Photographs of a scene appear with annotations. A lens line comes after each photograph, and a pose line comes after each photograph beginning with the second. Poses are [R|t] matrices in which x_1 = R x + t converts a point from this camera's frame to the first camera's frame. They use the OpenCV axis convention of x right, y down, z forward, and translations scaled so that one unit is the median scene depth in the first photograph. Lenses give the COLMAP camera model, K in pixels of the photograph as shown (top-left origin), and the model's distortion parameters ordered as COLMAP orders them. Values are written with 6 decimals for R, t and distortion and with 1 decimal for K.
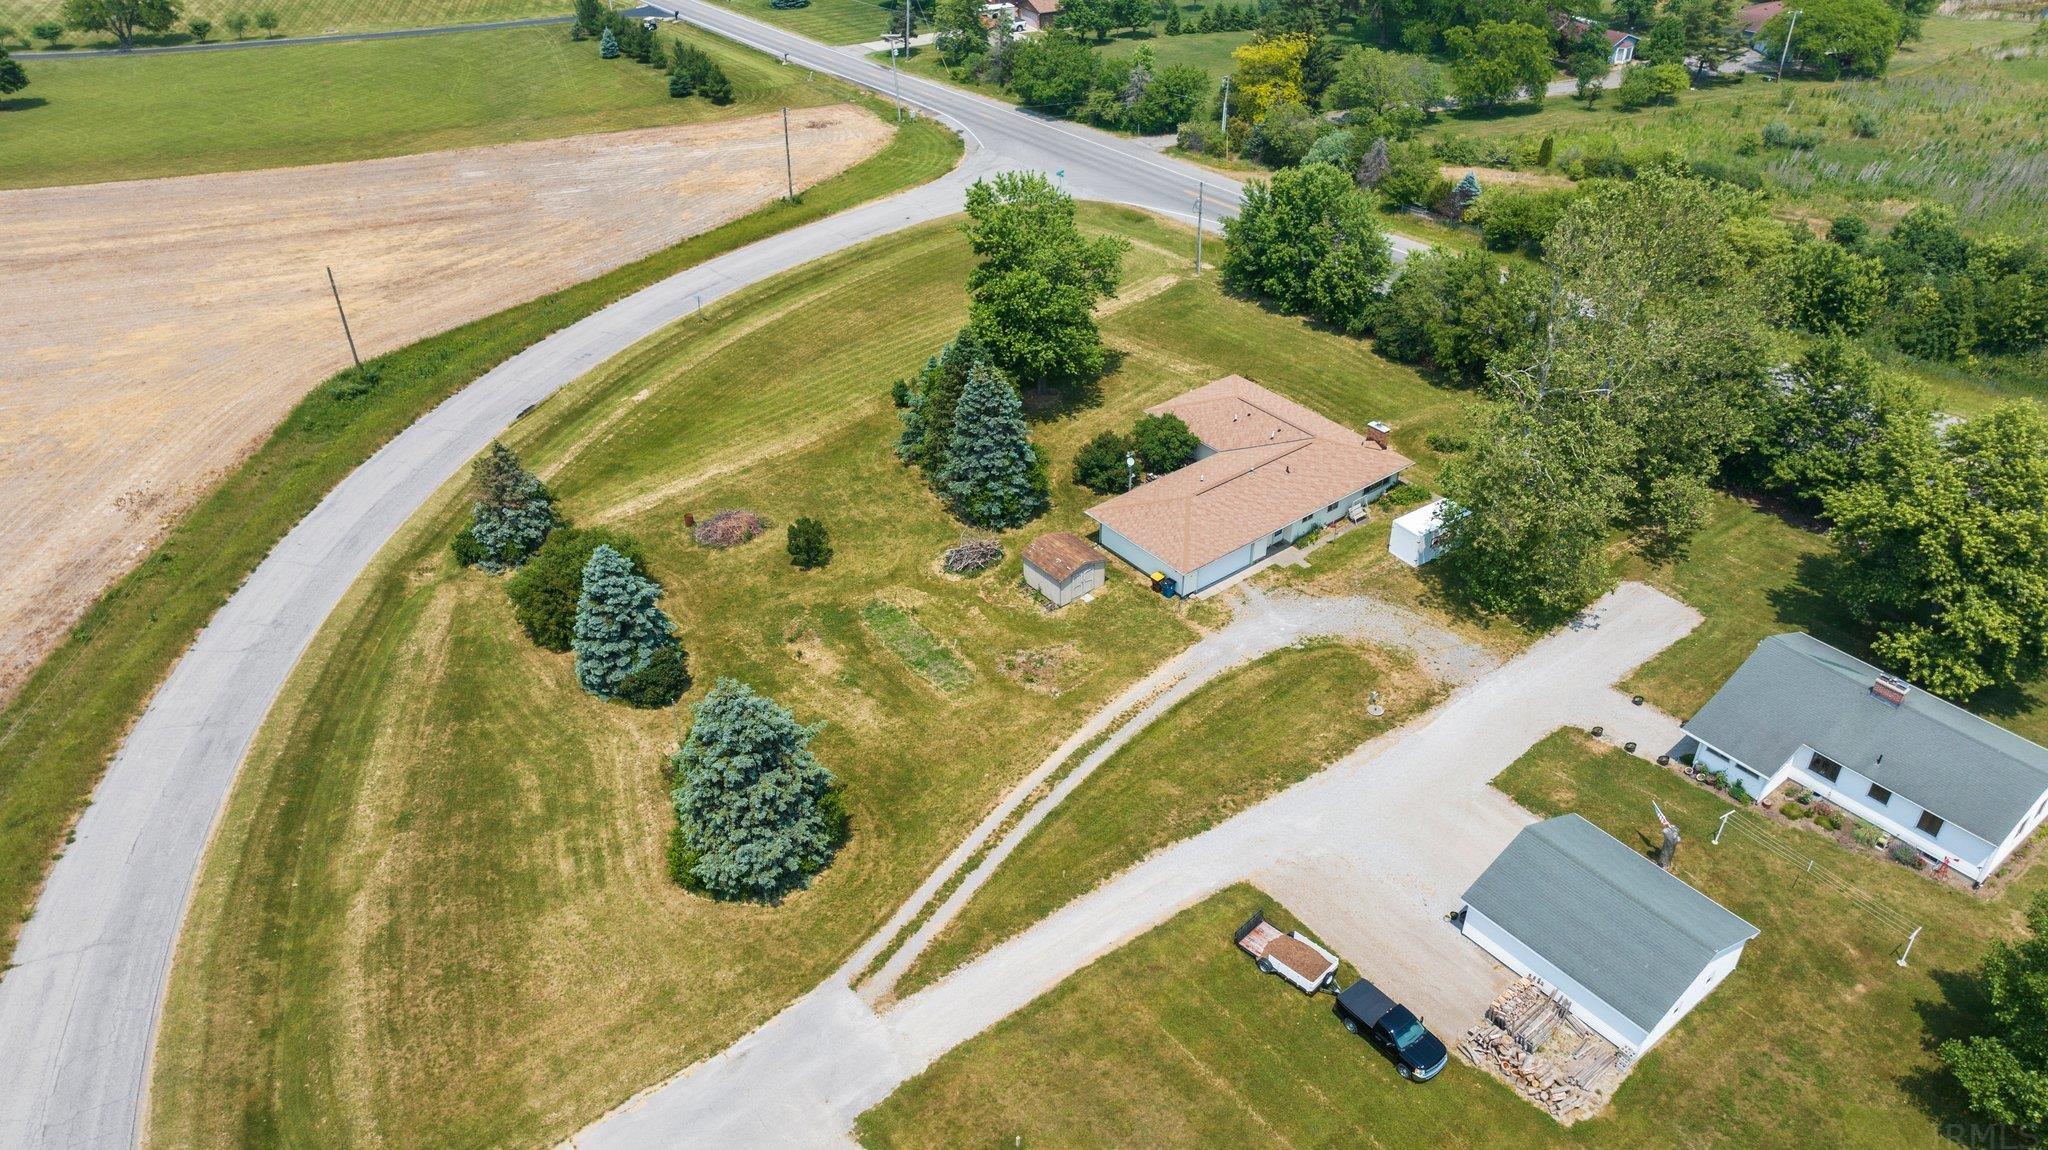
lens RADIAL K [[1416.4, 0, 1024.0], [0, 1416.4, 575.0], [0, 0, 1]] dist [-0.032808, 0.036526]
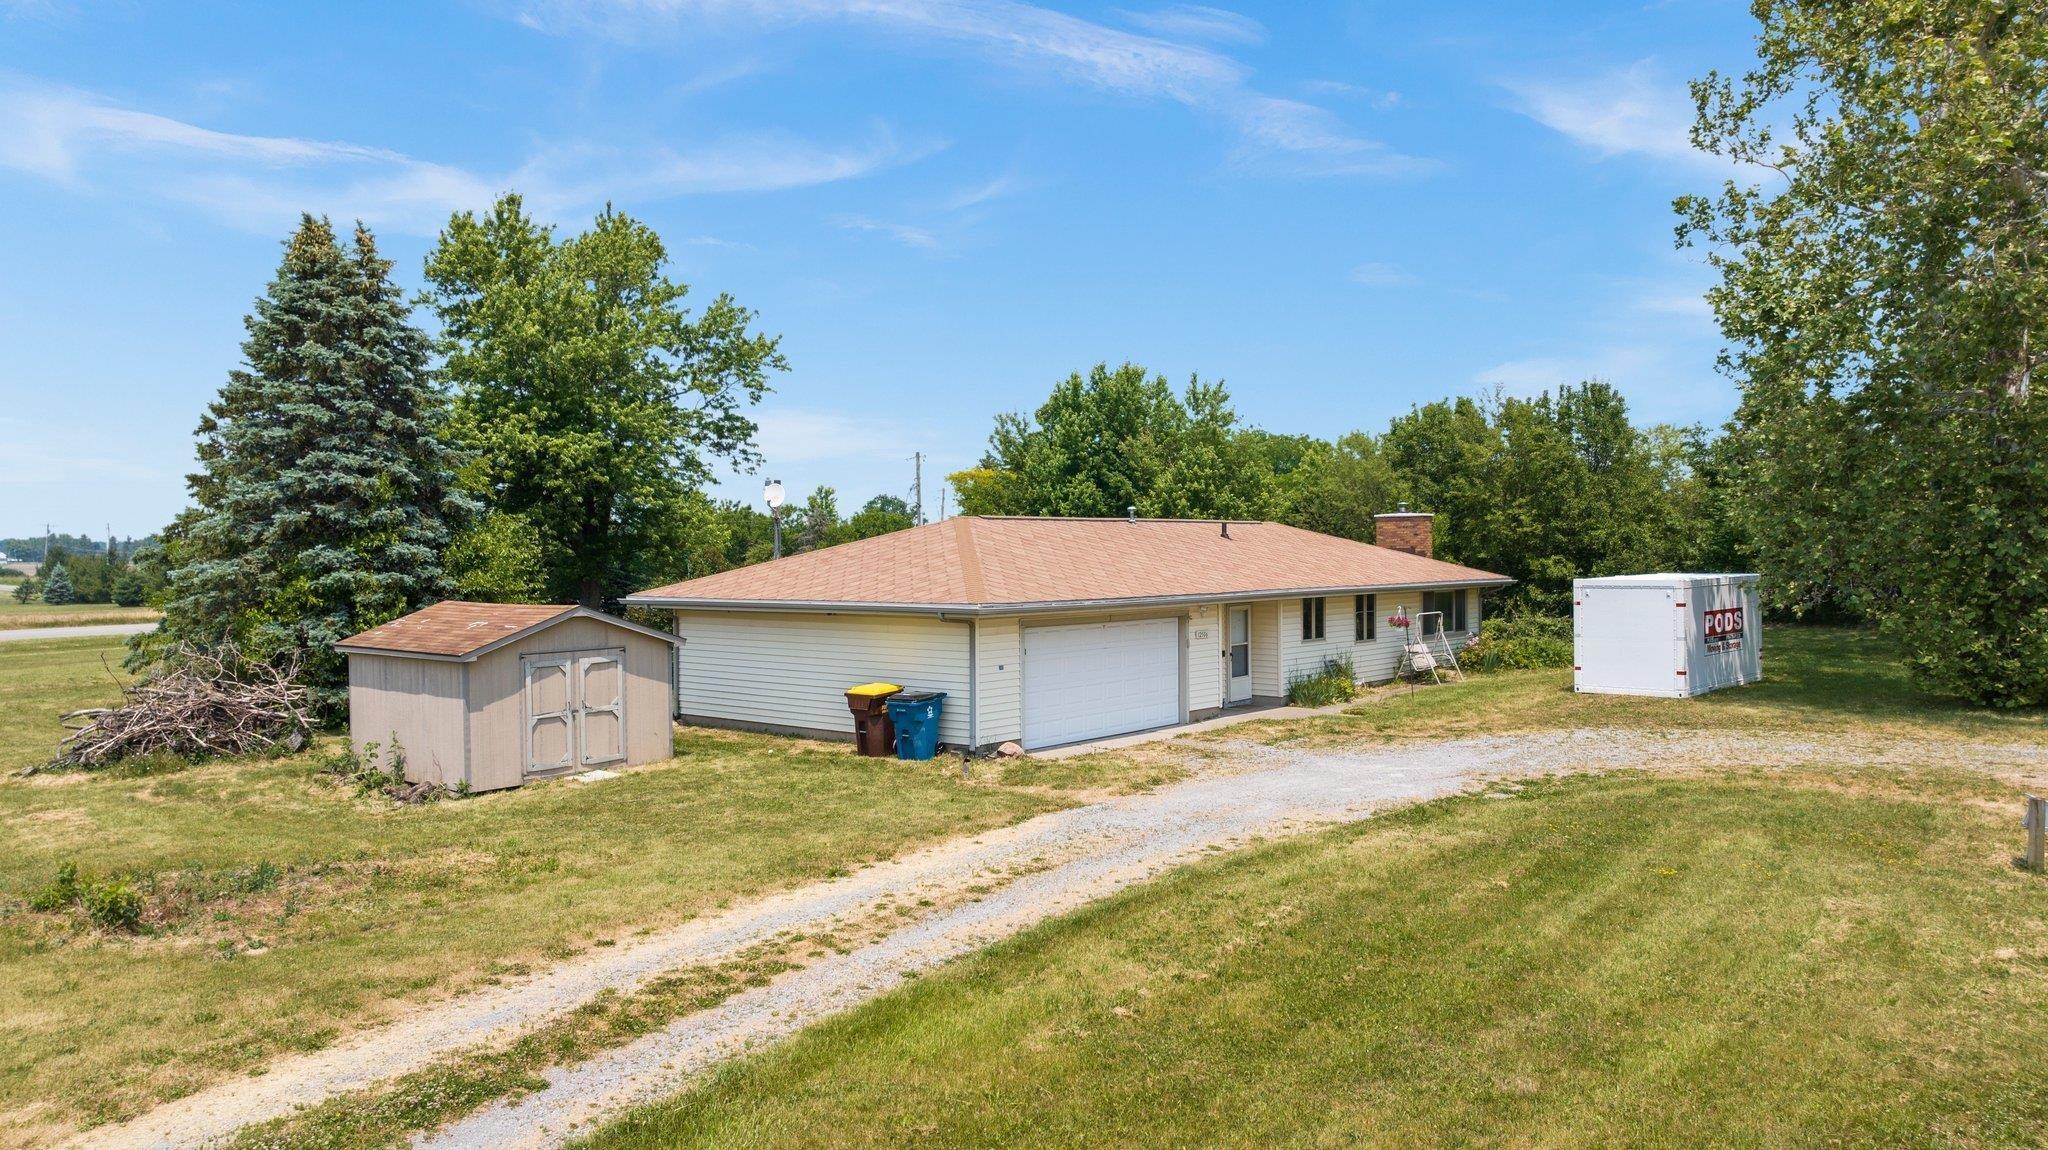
lens RADIAL K [[1442.2, 0, 1027.1], [0, 1442.2, 555.1], [0, 0, 1]] dist [-0.002577, -0.000119]
pose [[0.978491, -0.000845, 0.206289, 0.068182], [0.117128, 0.825448, -0.552192, 0.135717], [-0.169814, 0.564477, 0.807793, 0.779879]]
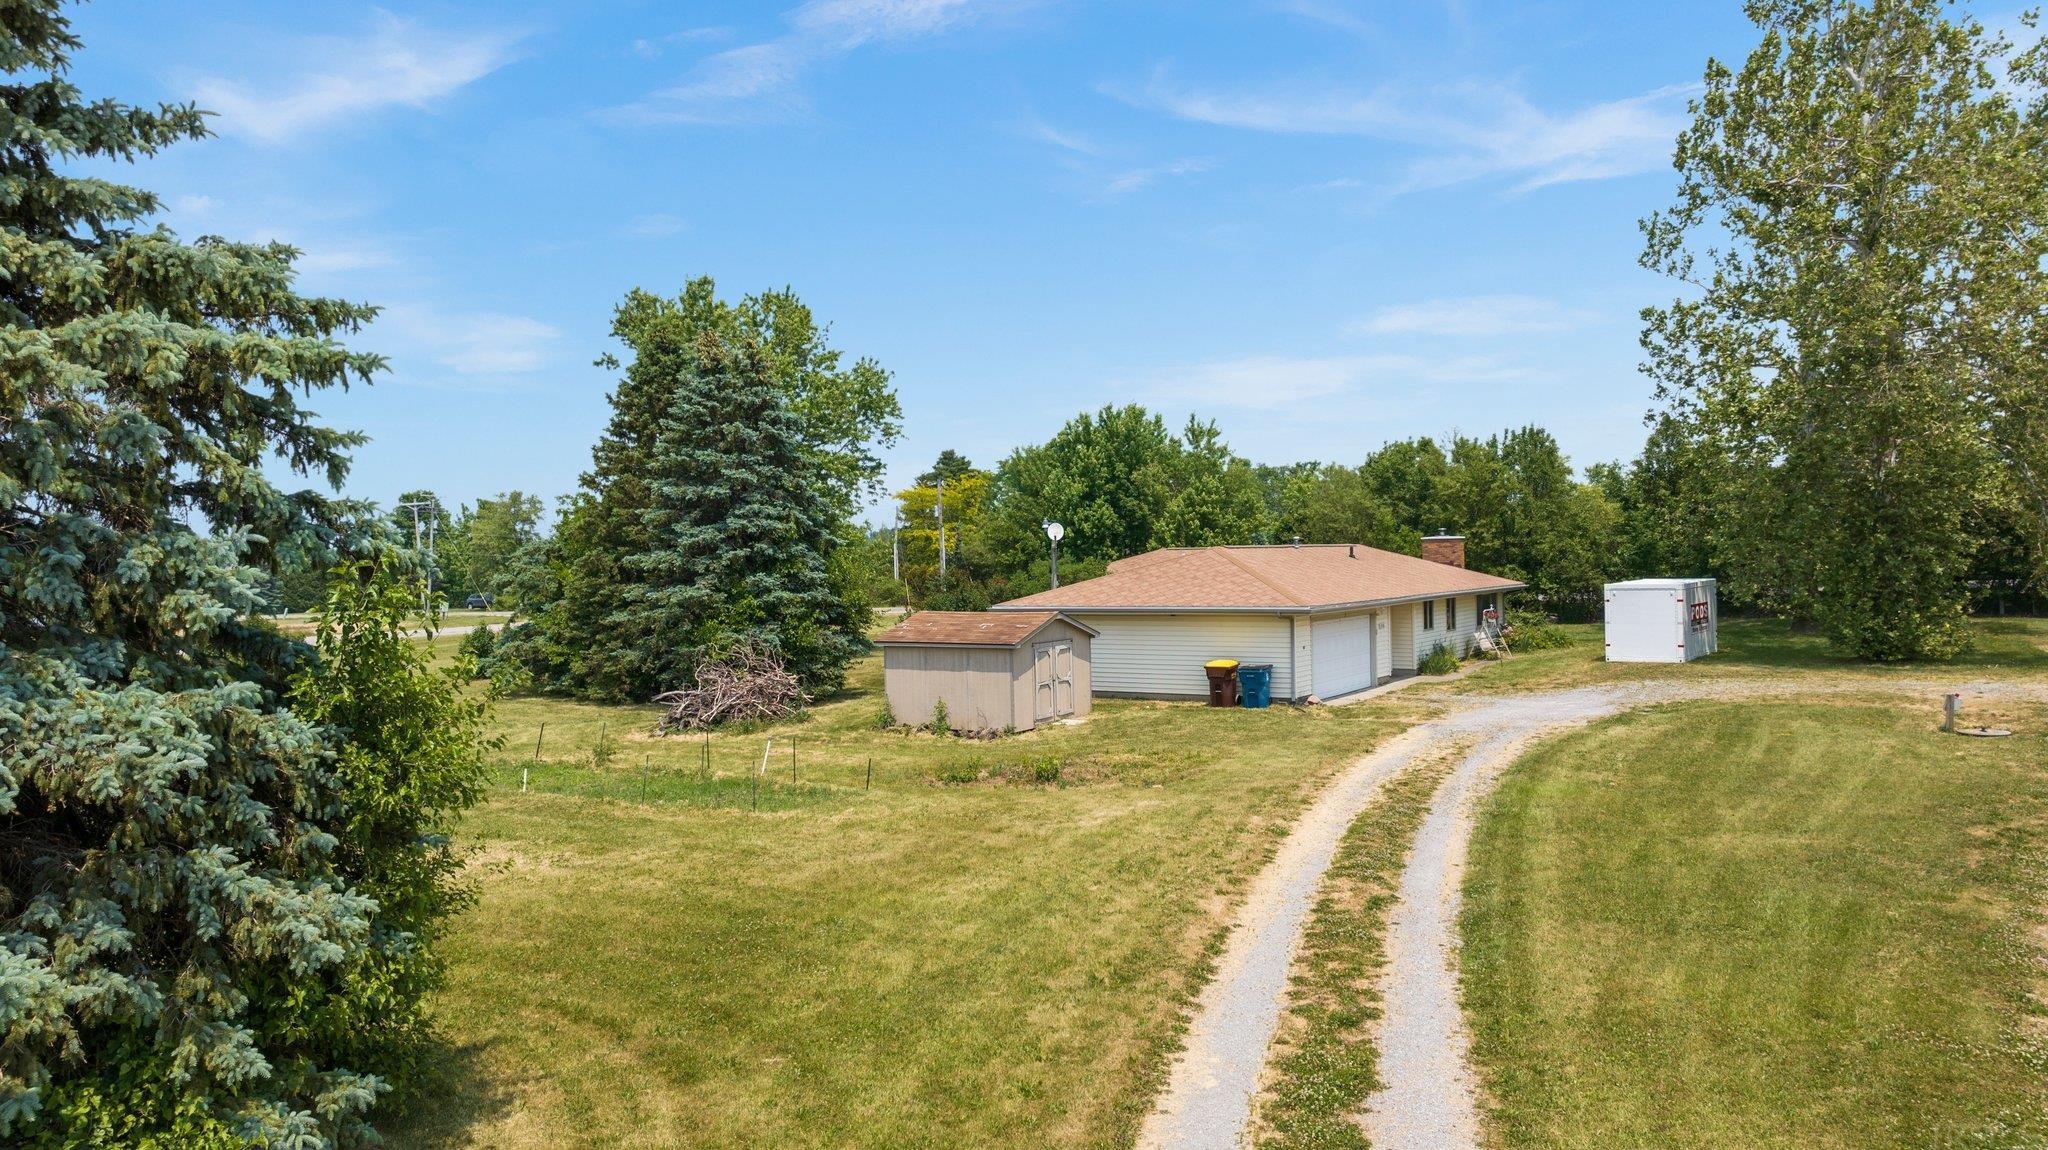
lens RADIAL K [[1469.0, 0, 1024.0], [0, 1469.0, 575.0], [0, 0, 1]] dist [-0.019661, -0.002319]
pose [[0.942719, -0.015748, 0.333217, -0.100335], [0.199075, 0.828079, -0.524075, 0.192547], [-0.267677, 0.560390, 0.783781, 0.687557]]
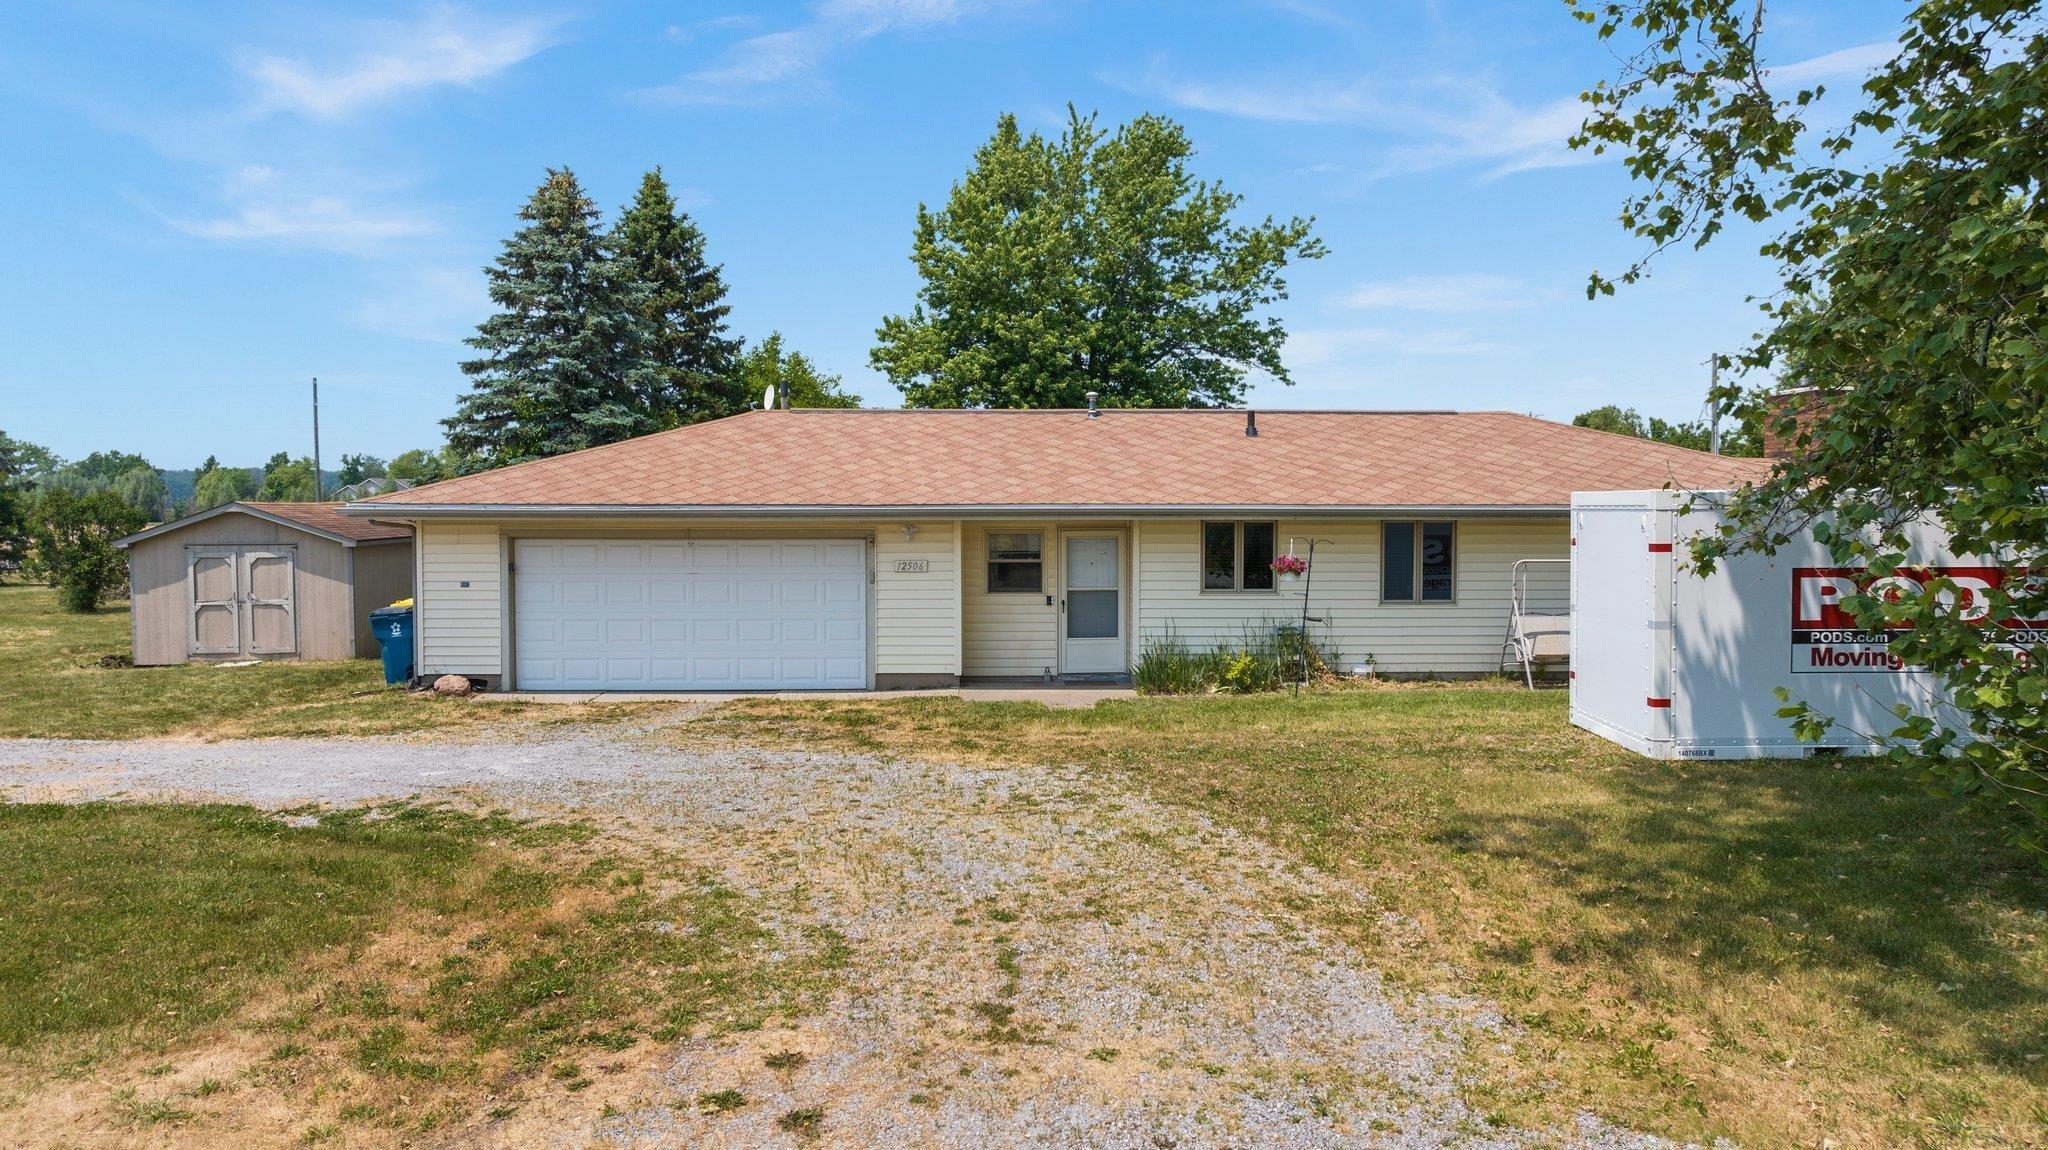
lens RADIAL K [[1412.4, 0, 1024.0], [0, 1412.4, 575.0], [0, 0, 1]] dist [-0.015352, -0.000803]
pose [[0.794433, 0.035681, -0.606302, 0.321595], [-0.346848, 0.846129, -0.404677, 0.058226], [0.498570, 0.531783, 0.684569, 0.907750]]
